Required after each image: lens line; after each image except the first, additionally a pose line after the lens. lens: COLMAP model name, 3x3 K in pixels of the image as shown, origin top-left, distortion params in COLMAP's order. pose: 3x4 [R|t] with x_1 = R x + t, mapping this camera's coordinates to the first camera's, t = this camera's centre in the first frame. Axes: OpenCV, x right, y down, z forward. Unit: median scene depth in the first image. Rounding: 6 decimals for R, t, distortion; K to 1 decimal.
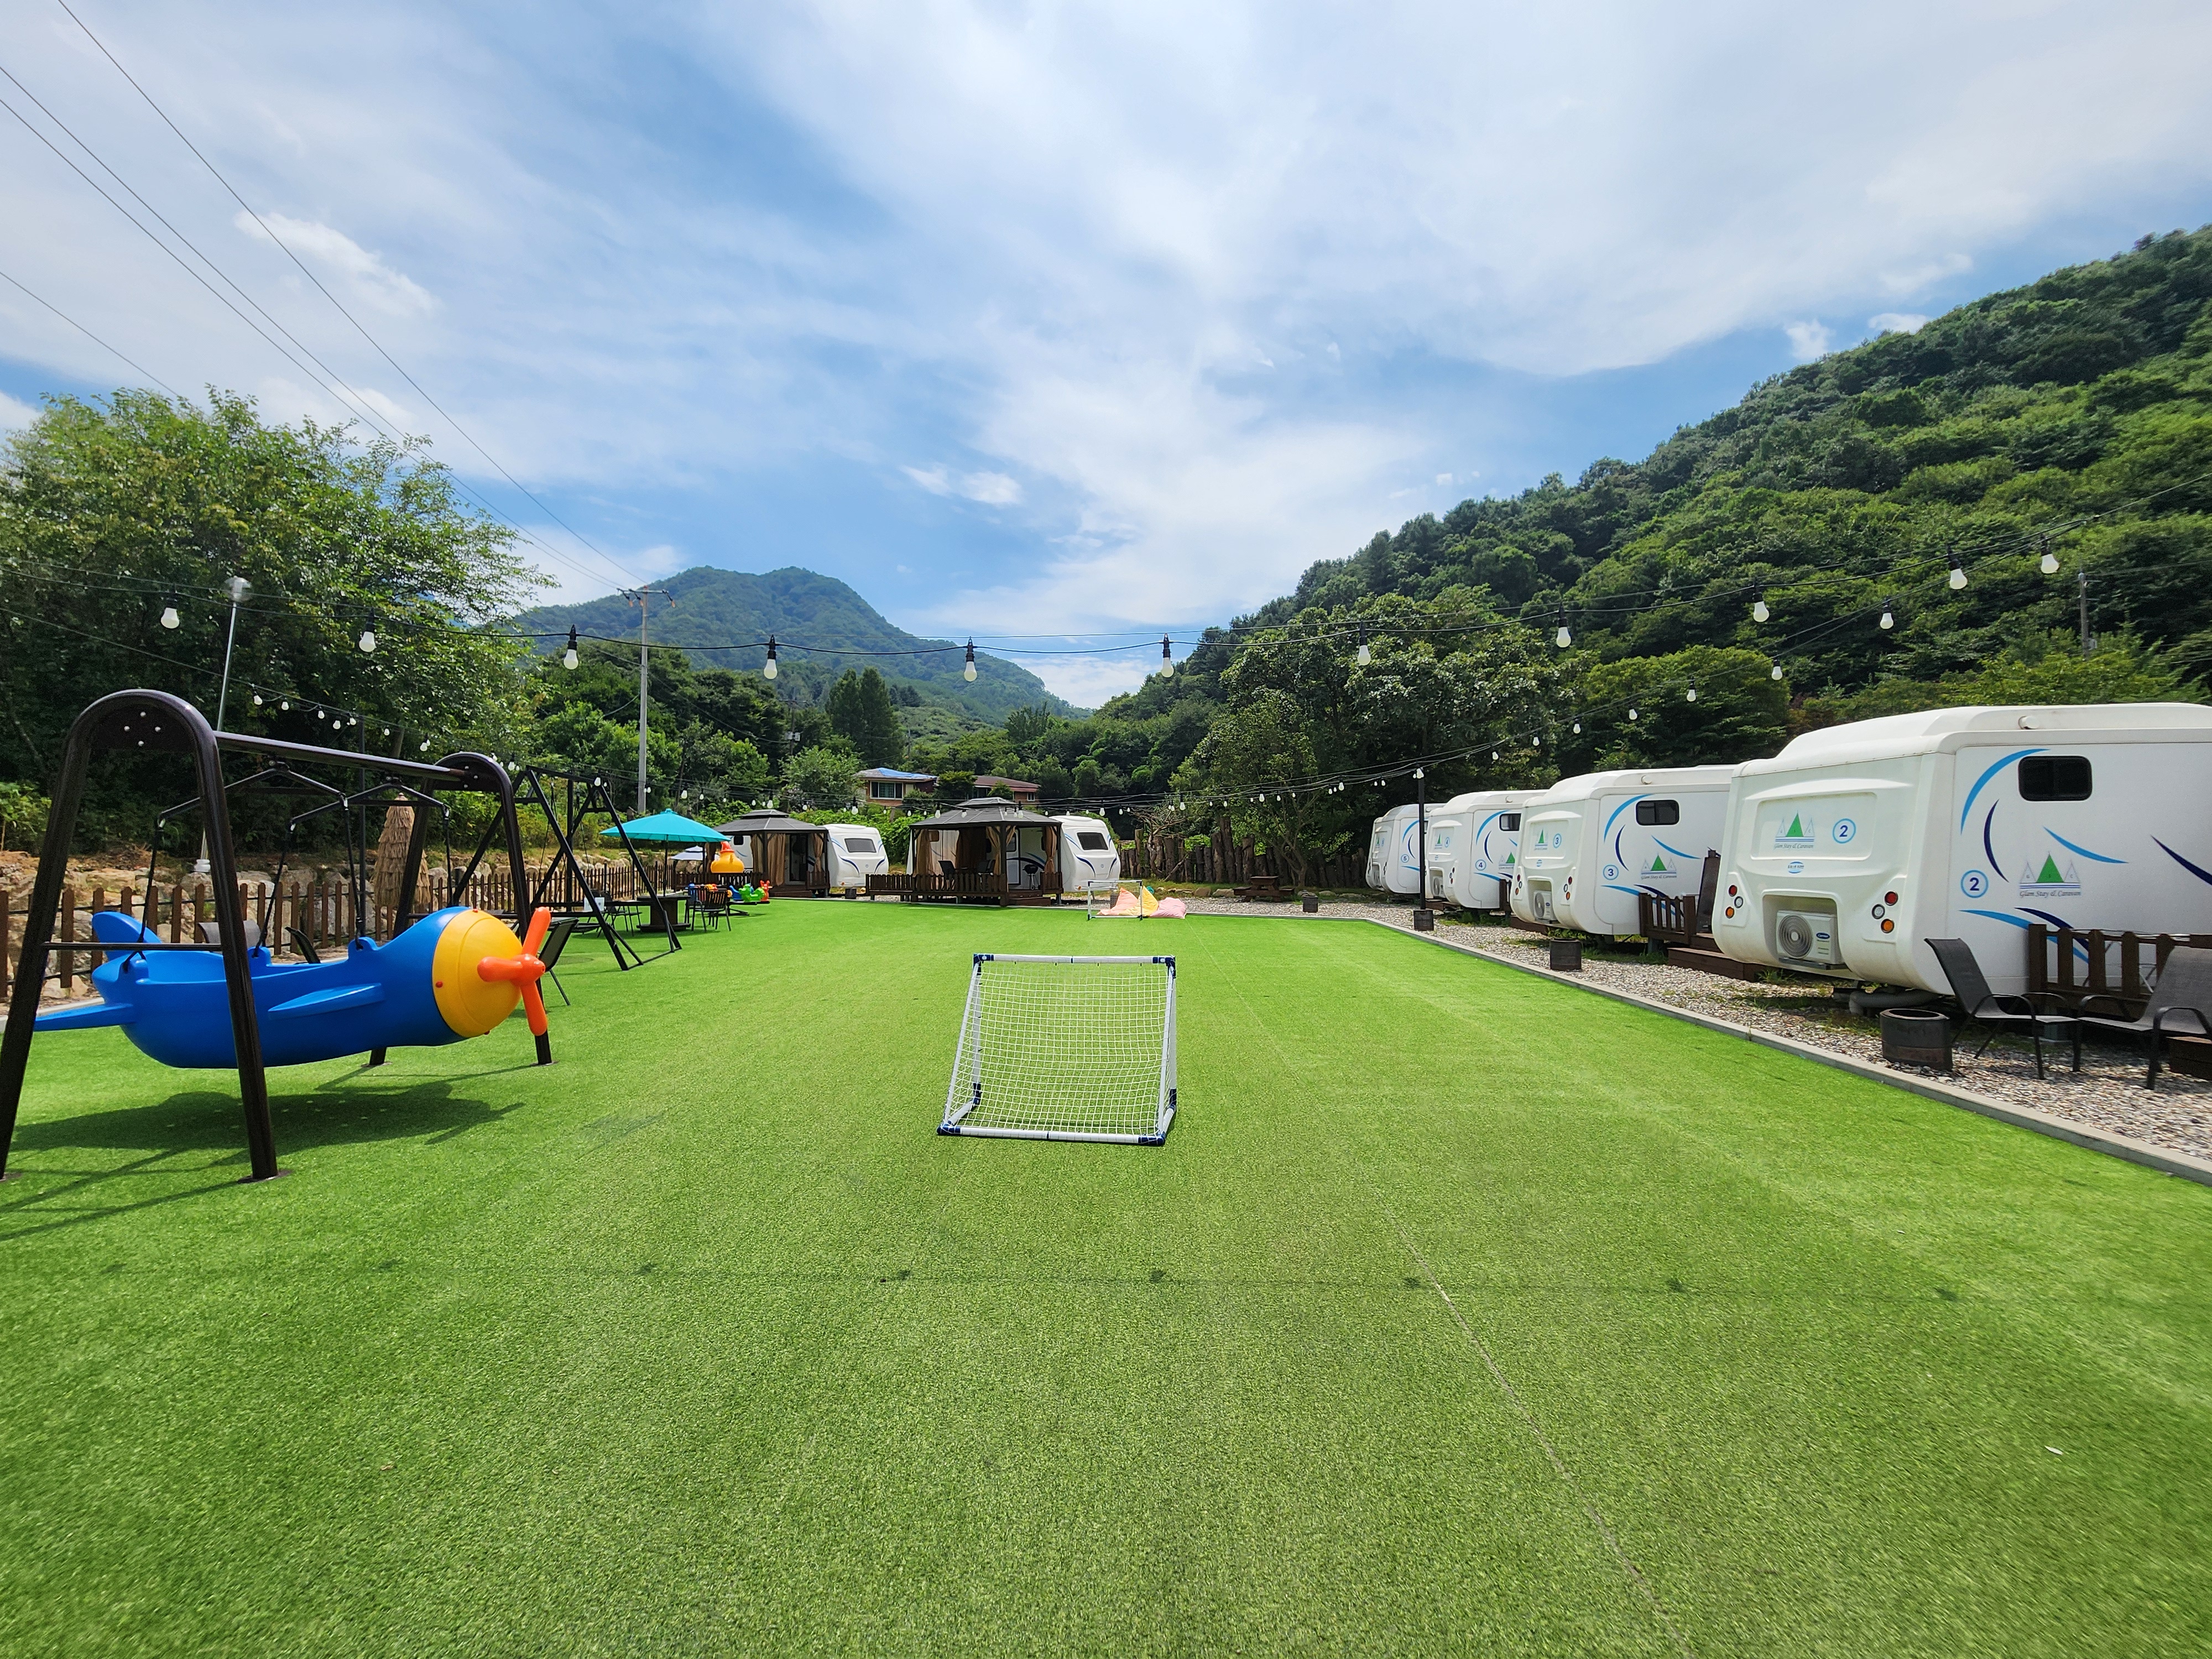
lens RADIAL K [[914.8, 0, 1087.1], [0, 914.8, 828.8], [0, 0, 1]] dist [-0.001437, 0.000466]
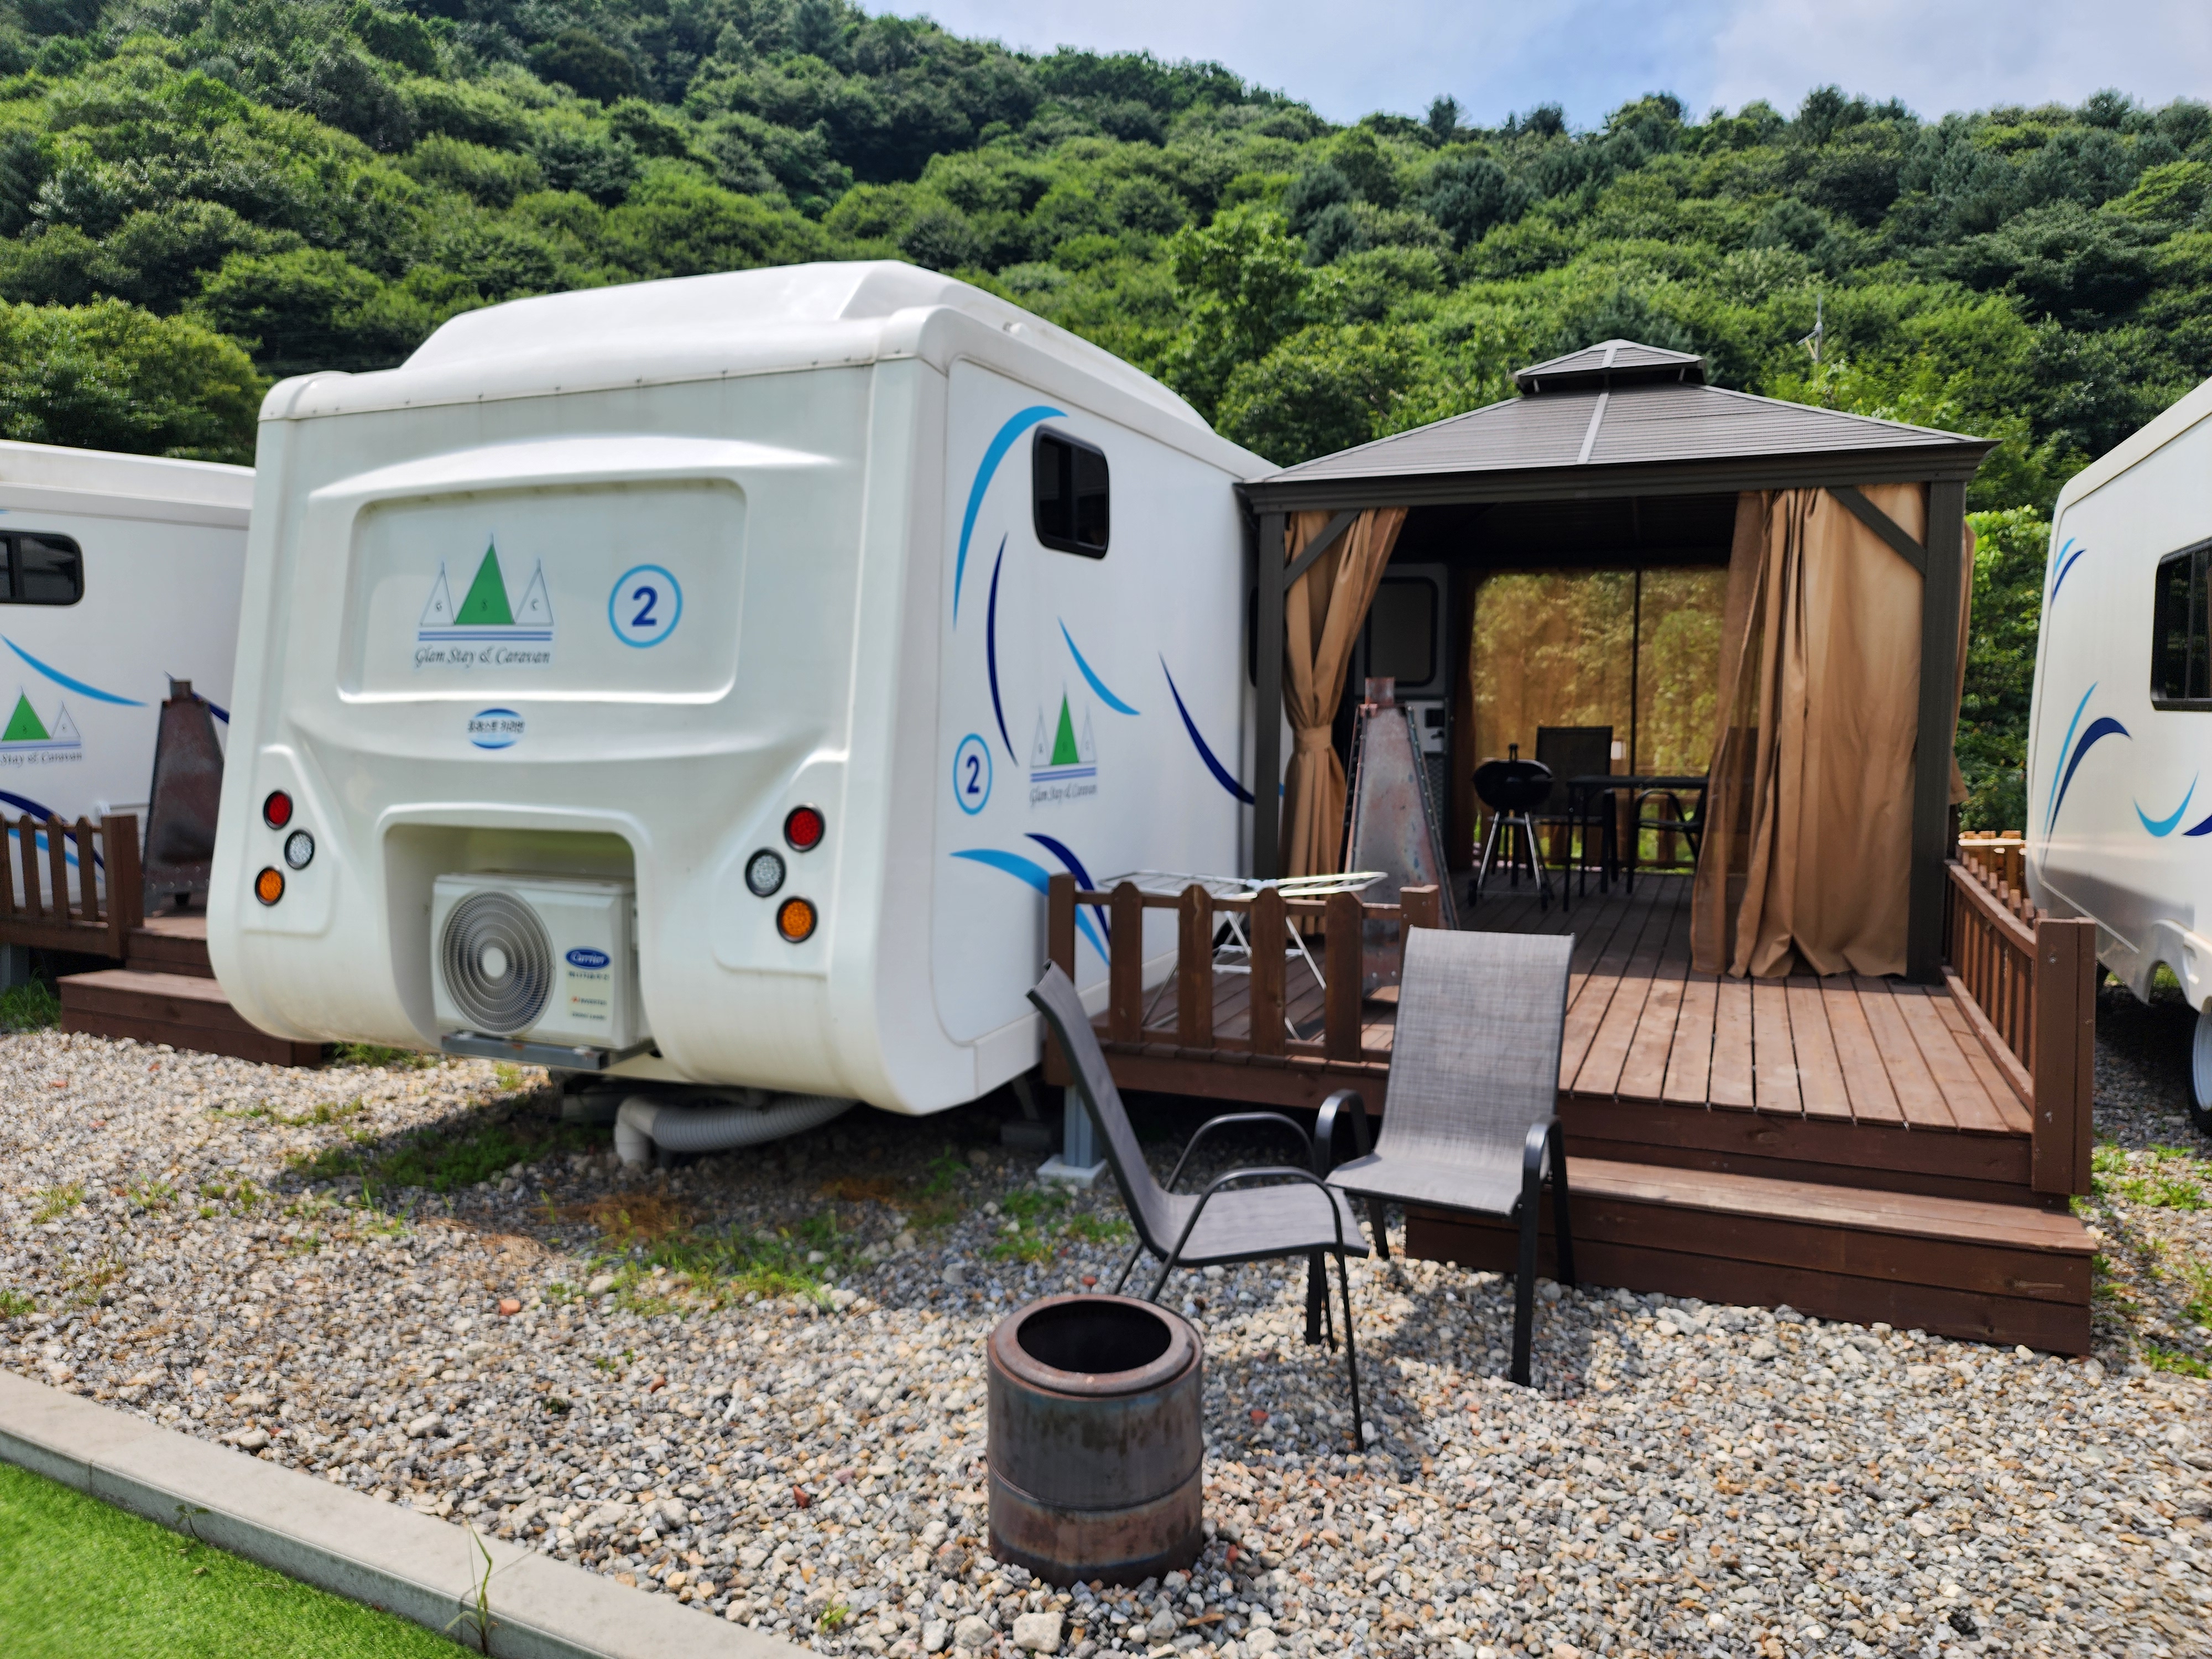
lens RADIAL K [[1482.6, 0, 1105.8], [0, 1482.6, 819.2], [0, 0, 1]] dist [0.074918, -0.068255]
pose [[0.395437, -0.063724, 0.916280, 0.050530], [-0.030687, 0.996117, 0.082521, 0.003133], [-0.917980, -0.060750, 0.391946, 0.077547]]
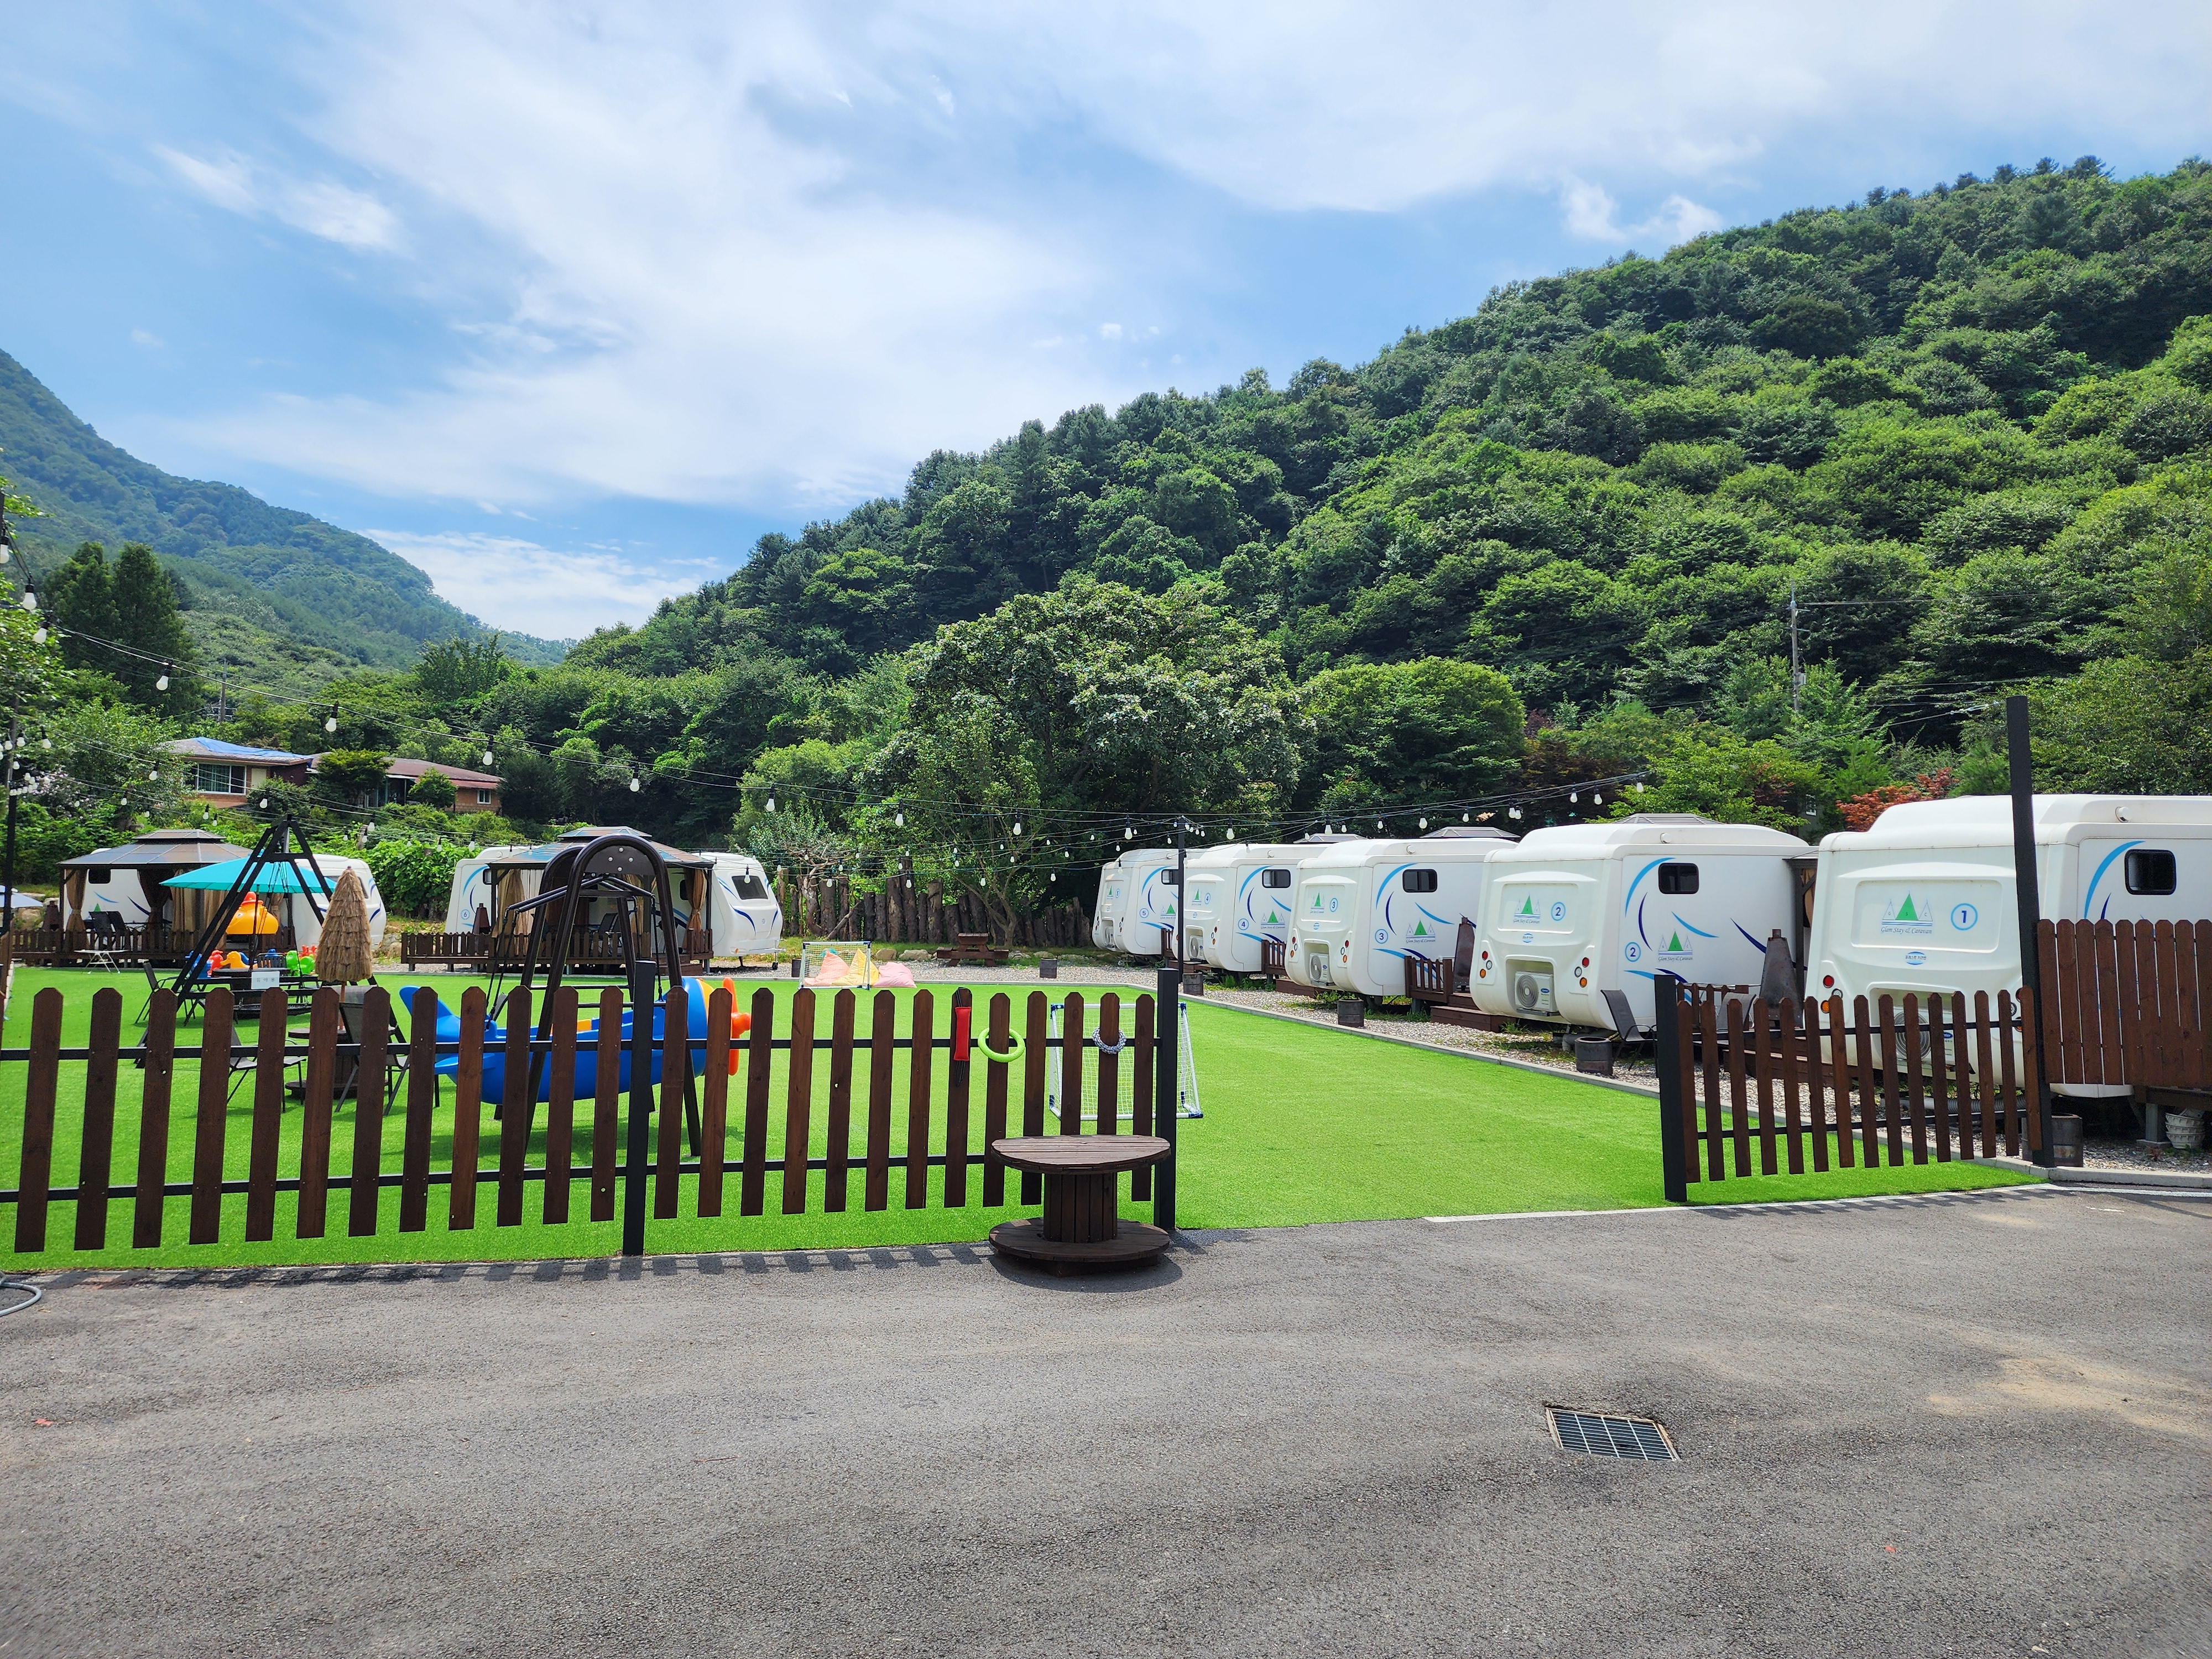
lens RADIAL K [[1482.6, 0, 1076.5], [0, 1482.6, 795.5], [0, 0, 1]] dist [0.074918, -0.068255]
pose [[0.934046, 0.032811, 0.355642, -0.071039], [-0.020414, 0.999048, -0.038556, -0.007940], [-0.356568, 0.028753, 0.933827, -0.092096]]
